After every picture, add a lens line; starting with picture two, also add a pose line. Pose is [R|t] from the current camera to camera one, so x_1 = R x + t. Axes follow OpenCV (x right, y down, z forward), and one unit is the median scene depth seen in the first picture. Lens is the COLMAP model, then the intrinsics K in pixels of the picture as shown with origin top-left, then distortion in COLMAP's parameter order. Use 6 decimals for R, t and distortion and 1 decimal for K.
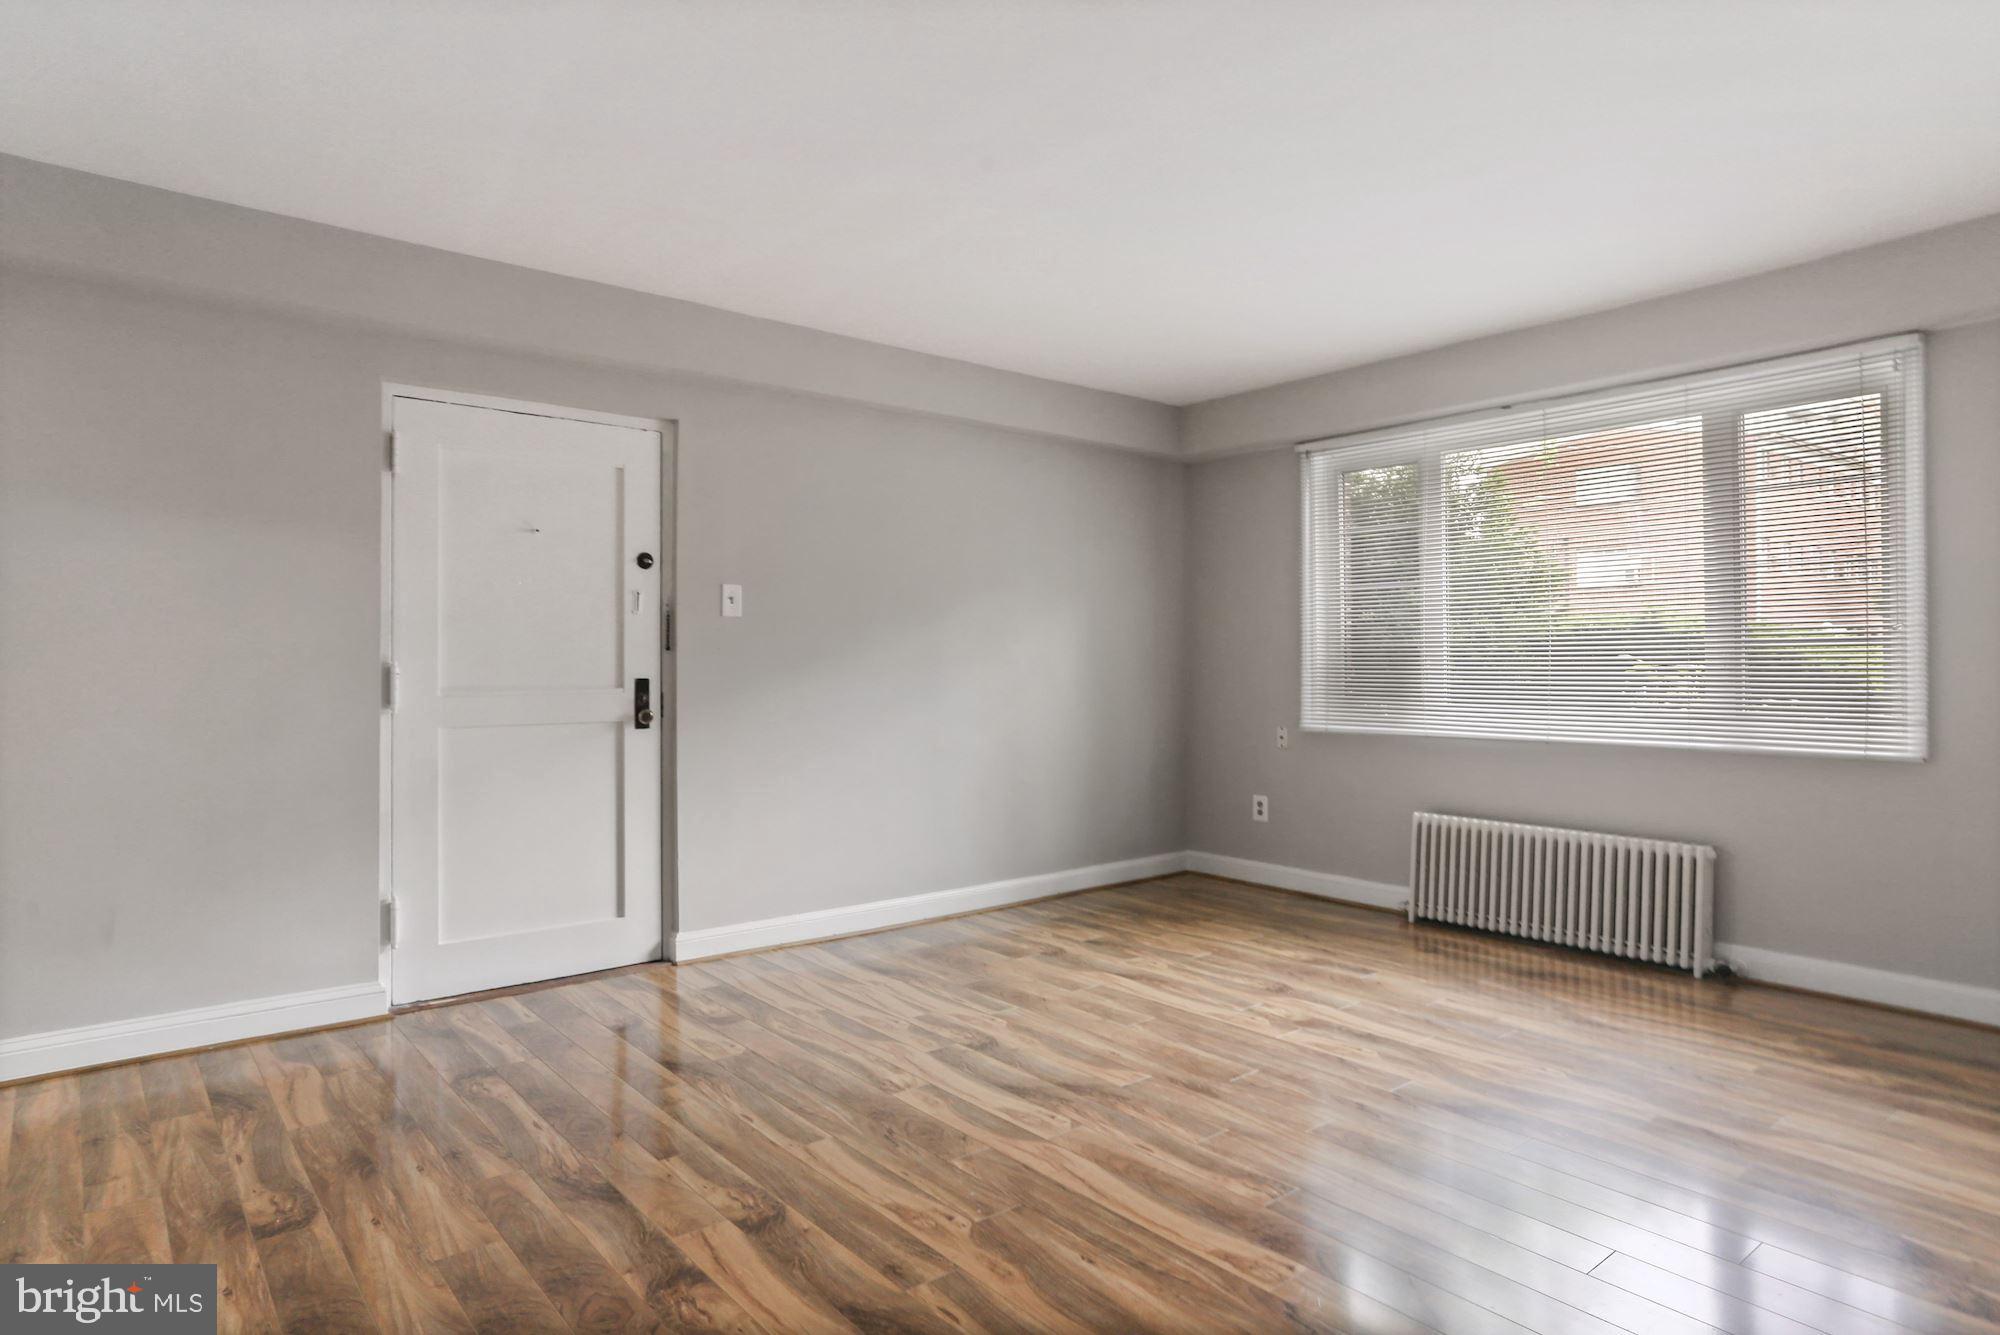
lens RADIAL K [[1120.5, 0, 1000.0], [0, 1120.5, 652.1], [0, 0, 1]] dist [-0.023973, 0.026583]
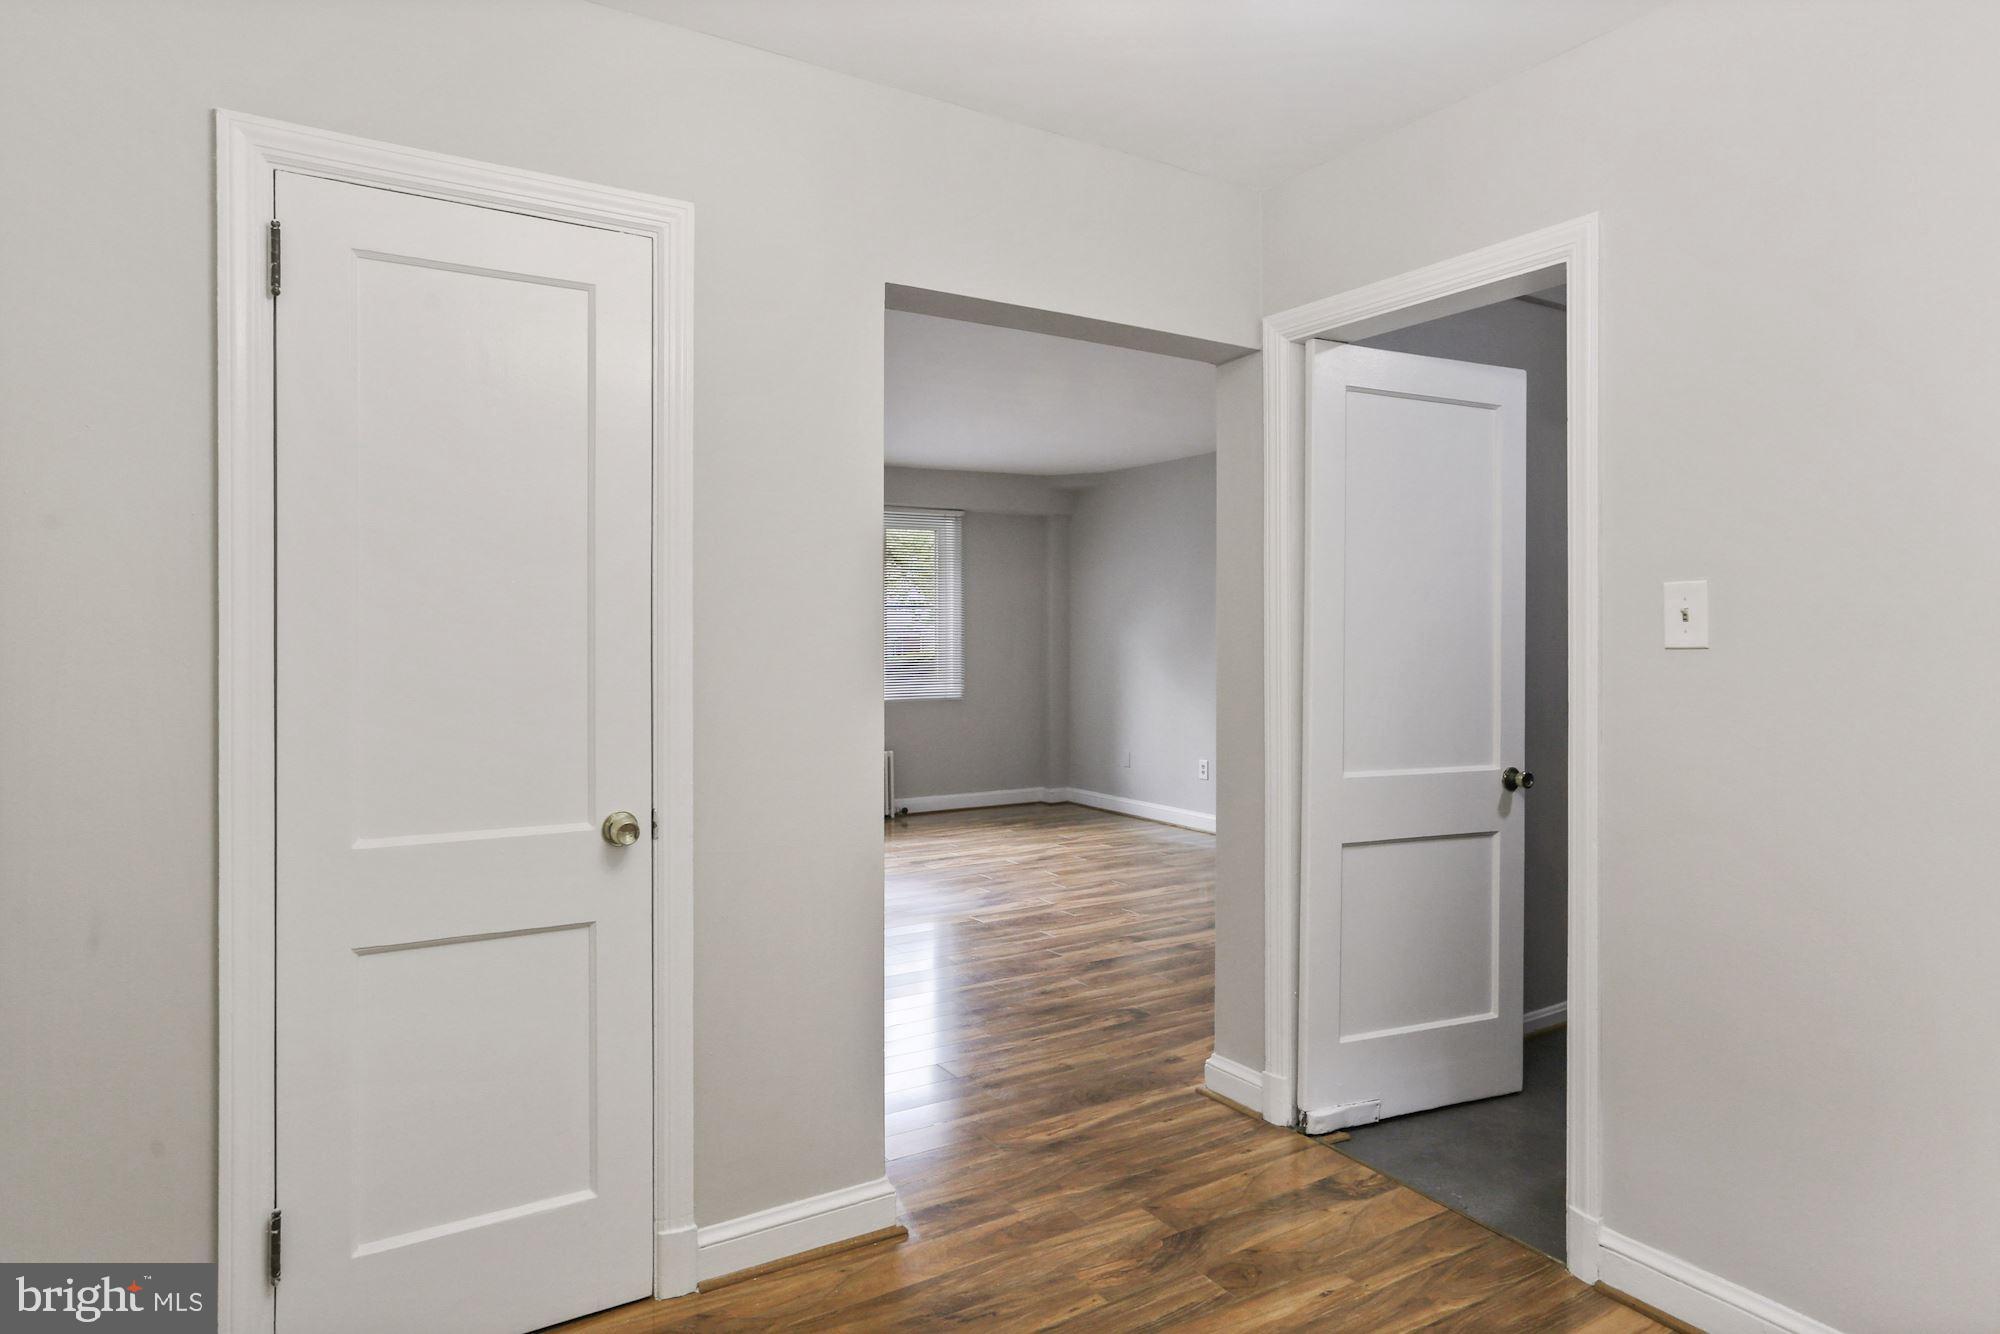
lens RADIAL K [[1120.5, 0, 1000.0], [0, 1120.5, 651.6], [0, 0, 1]] dist [-0.023973, 0.026583]
pose [[0.136203, -0.012841, 0.990598, -1.891784], [-0.004443, 0.999898, 0.013572, -0.037678], [-0.990671, -0.006250, 0.136132, 0.798927]]
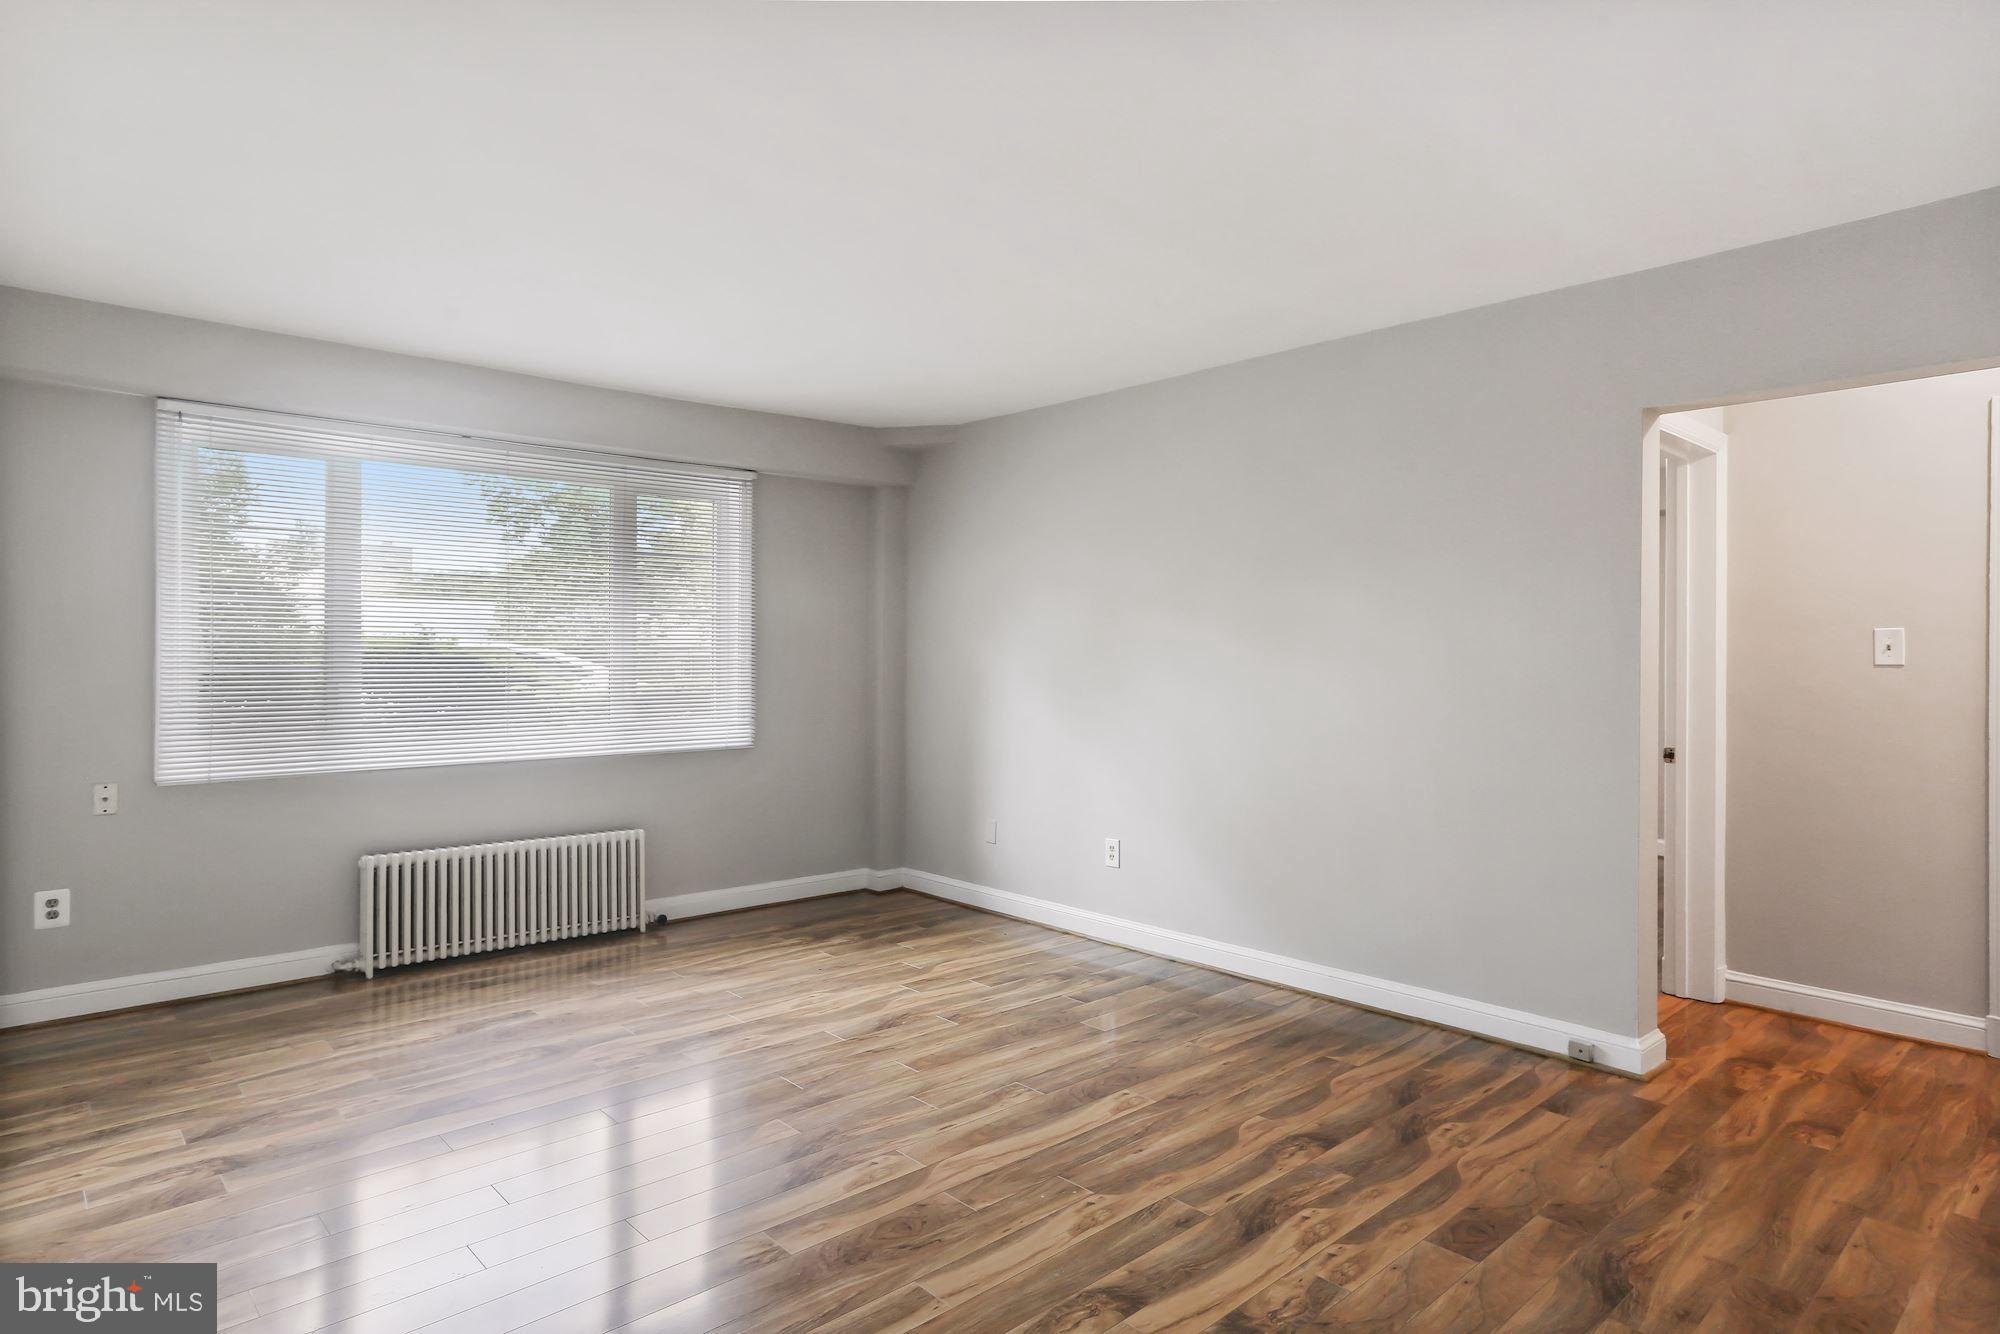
lens RADIAL K [[1120.5, 0, 1000.0], [0, 1120.5, 651.6], [0, 0, 1]] dist [-0.023973, 0.026583]
pose [[-0.047149, 0.002992, 0.998883, -0.975794], [-0.010630, 0.999937, -0.003497, -0.041197], [-0.998831, -0.010783, -0.047114, 0.955443]]
